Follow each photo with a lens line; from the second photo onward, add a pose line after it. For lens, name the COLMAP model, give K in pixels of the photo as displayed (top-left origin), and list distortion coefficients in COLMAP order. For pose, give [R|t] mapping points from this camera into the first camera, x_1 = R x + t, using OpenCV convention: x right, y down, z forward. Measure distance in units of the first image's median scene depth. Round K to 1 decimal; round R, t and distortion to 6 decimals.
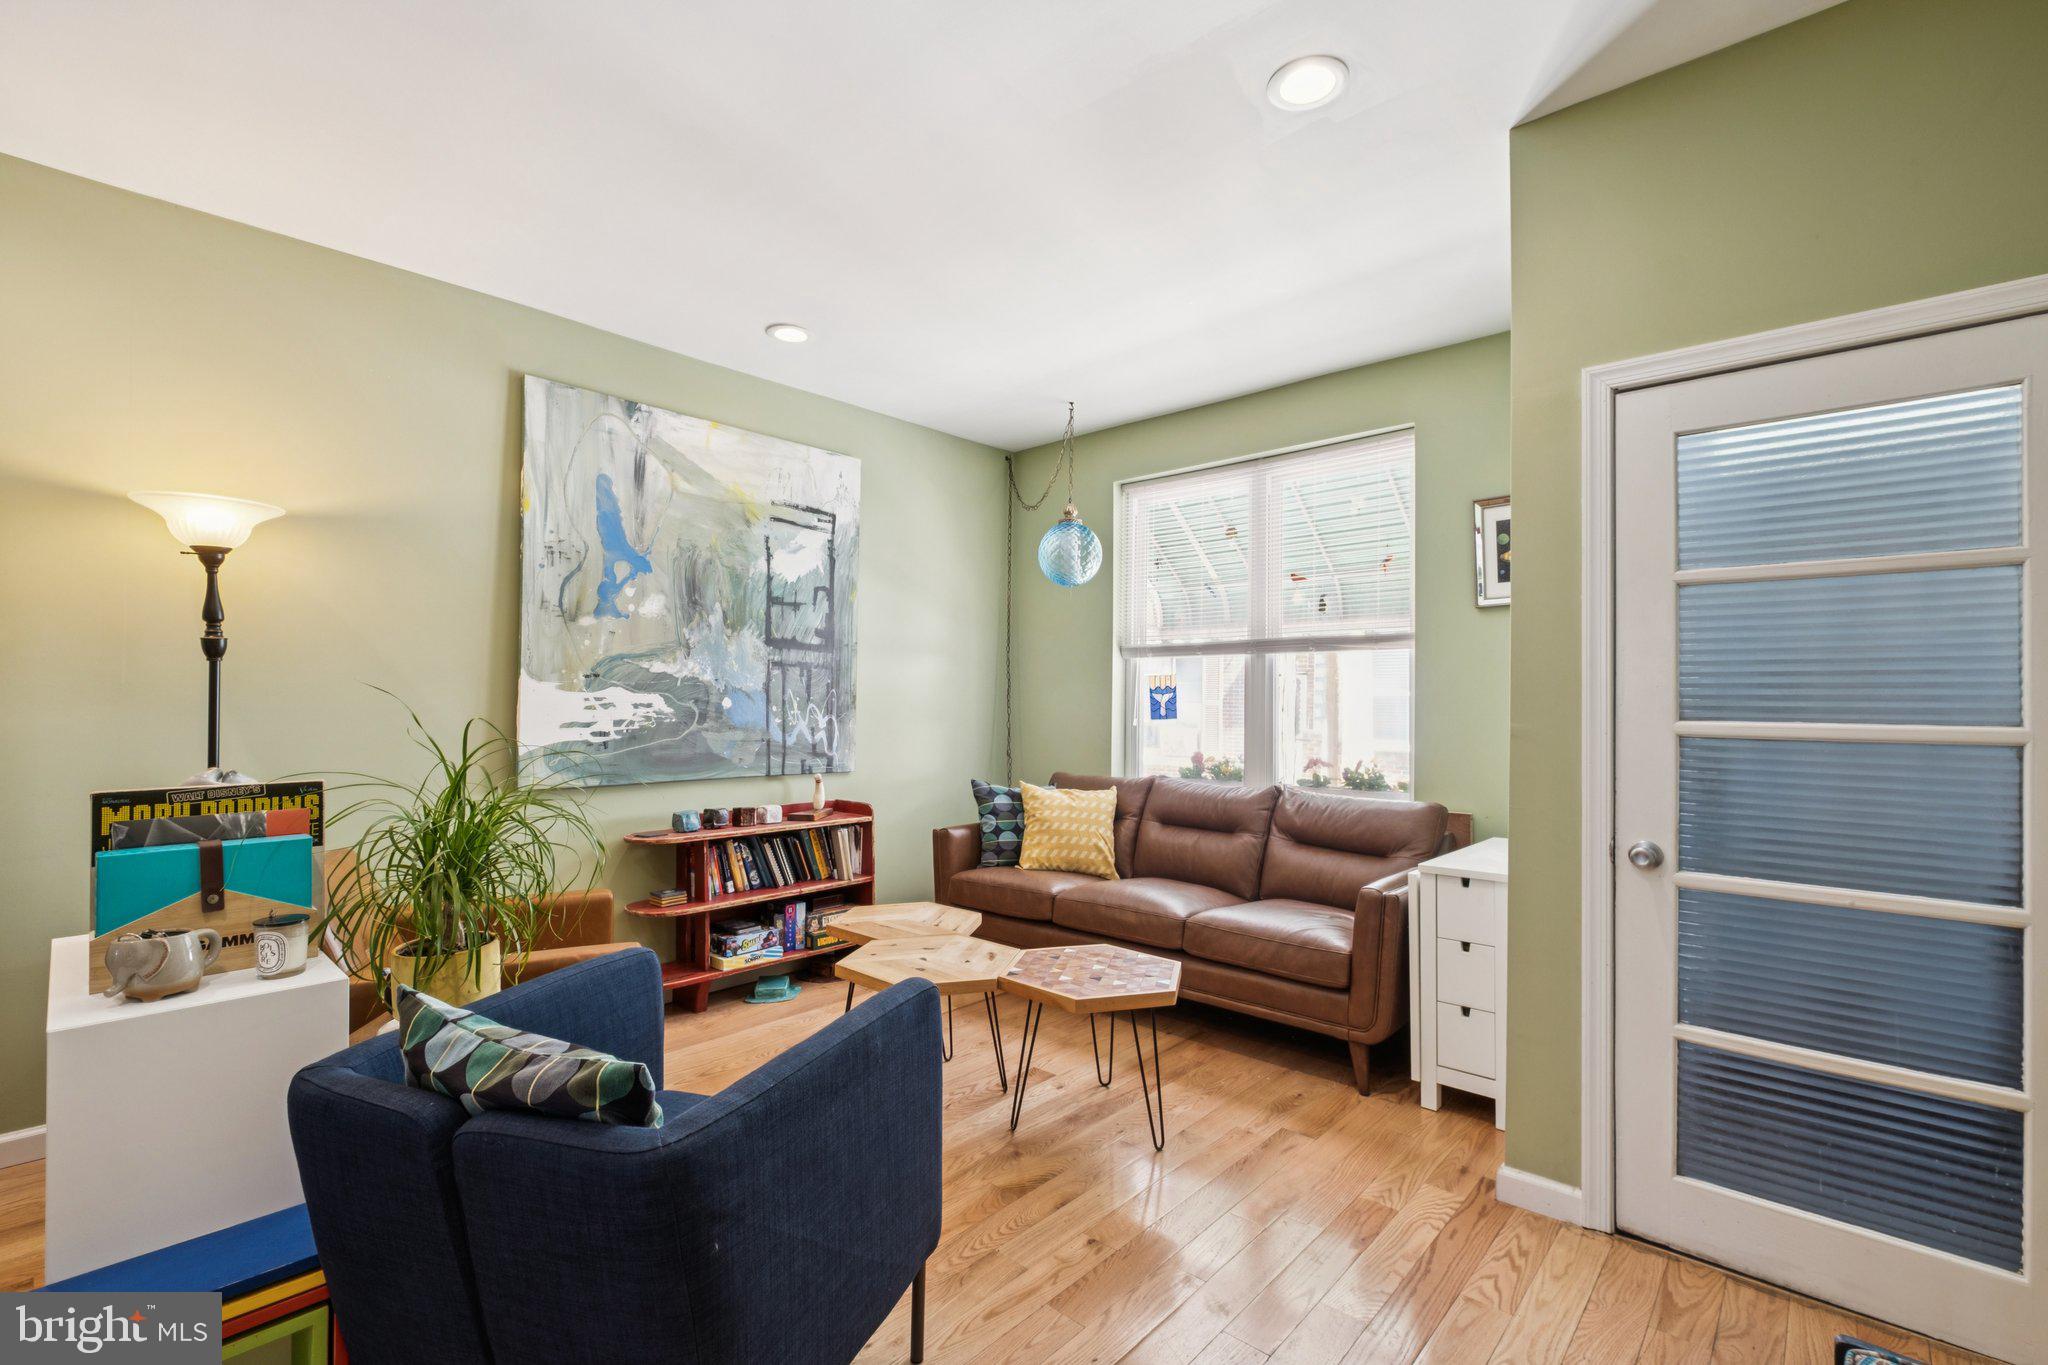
lens RADIAL K [[905.7, 0, 1013.2], [0, 905.7, 691.0], [0, 0, 1]] dist [-0.000310, 0.000021]
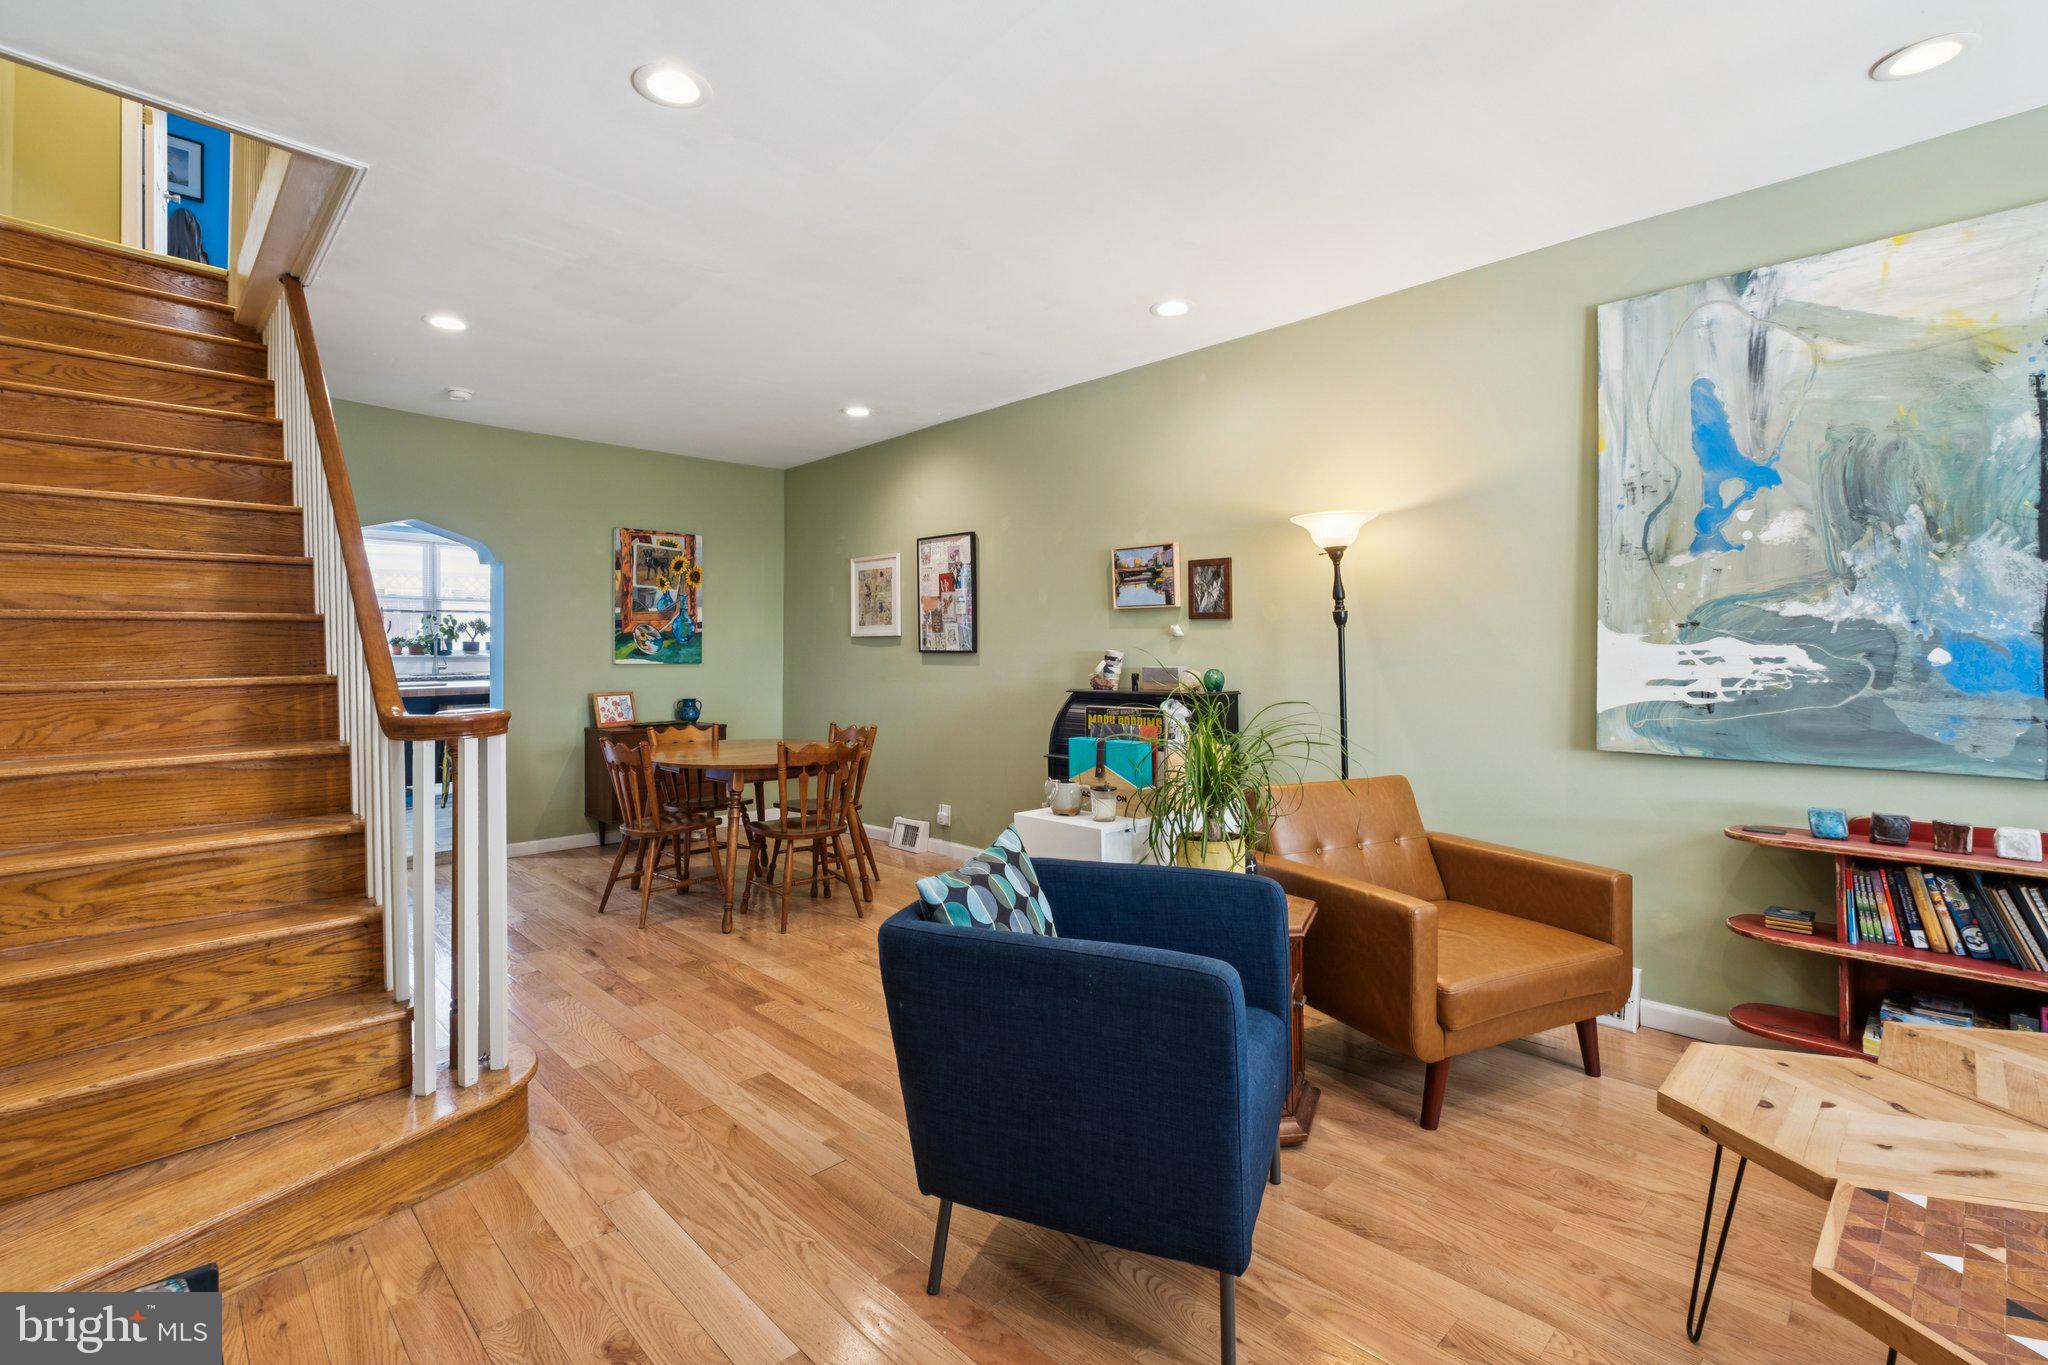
lens RADIAL K [[917.7, 0, 1014.8], [0, 917.7, 645.8], [0, 0, 1]] dist [0.000791, -0.000516]
pose [[-0.051661, -0.010086, -0.998614, 0.401671], [0.016353, 0.999806, -0.010944, 0.001874], [0.998531, -0.016896, -0.051486, 0.406752]]
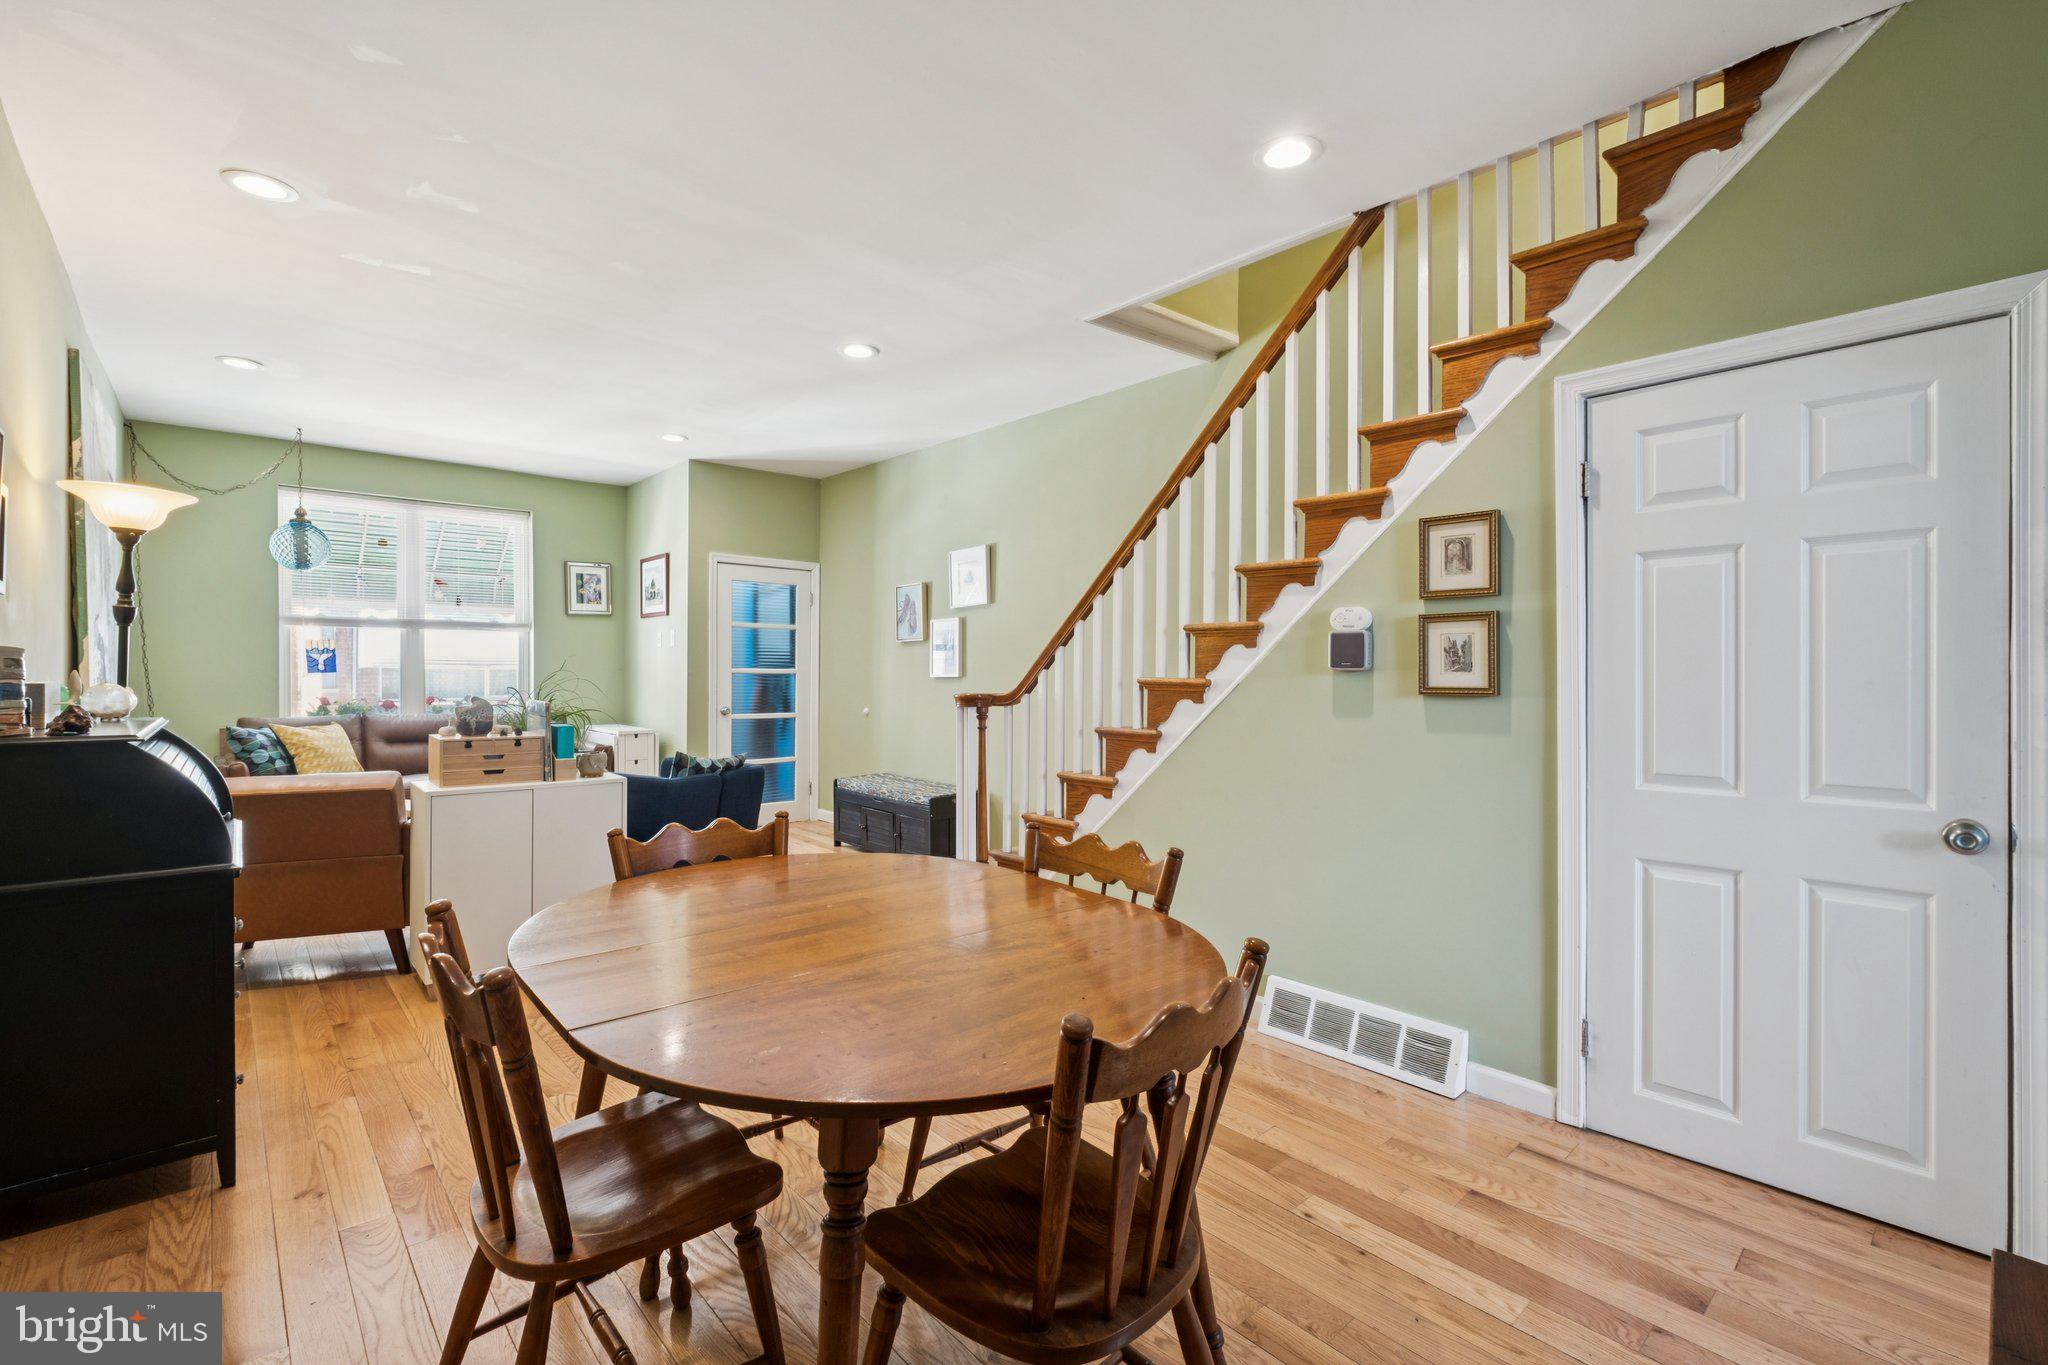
lens RADIAL K [[891.4, 0, 1005.4], [0, 891.4, 672.0], [0, 0, 1]] dist [-0.000074, -0.000102]
pose [[0.097740, -0.010458, 0.995157, -1.363055], [-0.020712, 0.999707, 0.012540, -0.008929], [-0.994996, -0.021838, 0.097494, -0.166829]]
